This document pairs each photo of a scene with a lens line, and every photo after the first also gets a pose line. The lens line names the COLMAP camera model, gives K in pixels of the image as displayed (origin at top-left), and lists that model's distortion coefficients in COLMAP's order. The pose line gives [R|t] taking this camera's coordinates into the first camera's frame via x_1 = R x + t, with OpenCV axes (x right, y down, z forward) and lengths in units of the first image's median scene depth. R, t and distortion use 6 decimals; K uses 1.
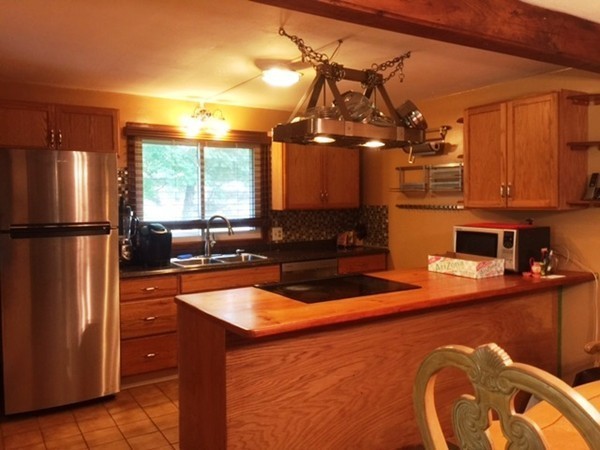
lens RADIAL K [[512.4, 0, 303.9], [0, 512.4, 213.9], [0, 0, 1]] dist [0.071526, -0.082176]
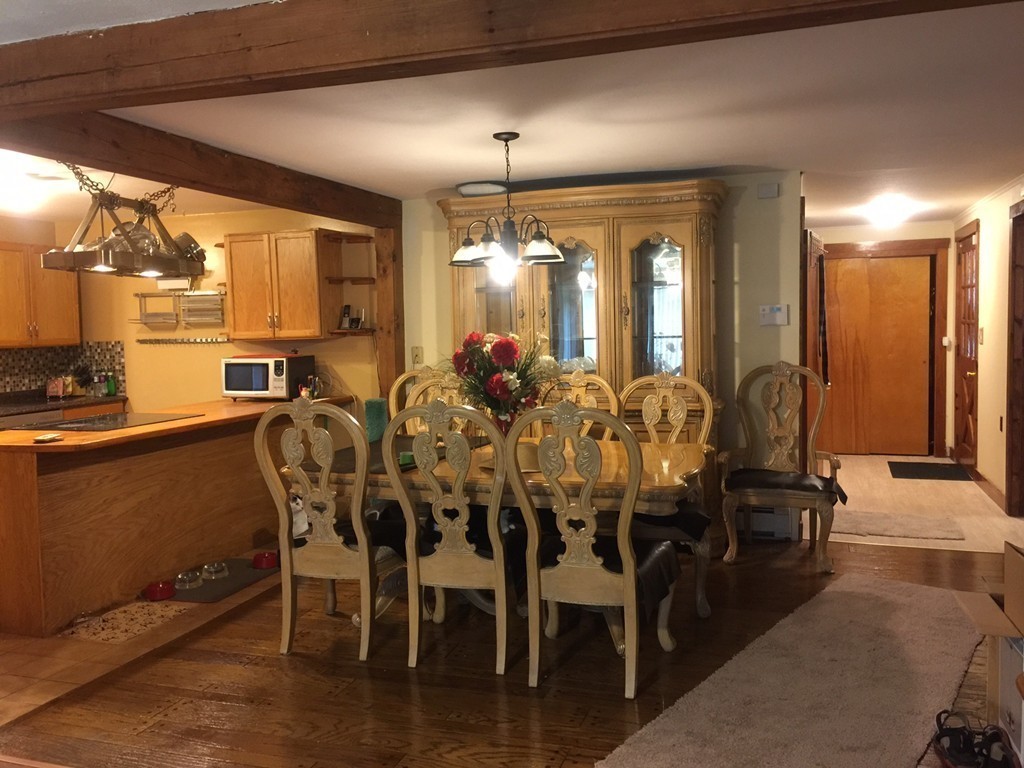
lens RADIAL K [[874.5, 0, 513.8], [0, 874.5, 382.8], [0, 0, 1]] dist [0.071526, -0.082176]
pose [[0.773389, -0.049122, 0.632026, -0.357887], [0.036452, 0.998790, 0.033022, 0.038148], [-0.632883, -0.002500, 0.774243, -0.667586]]
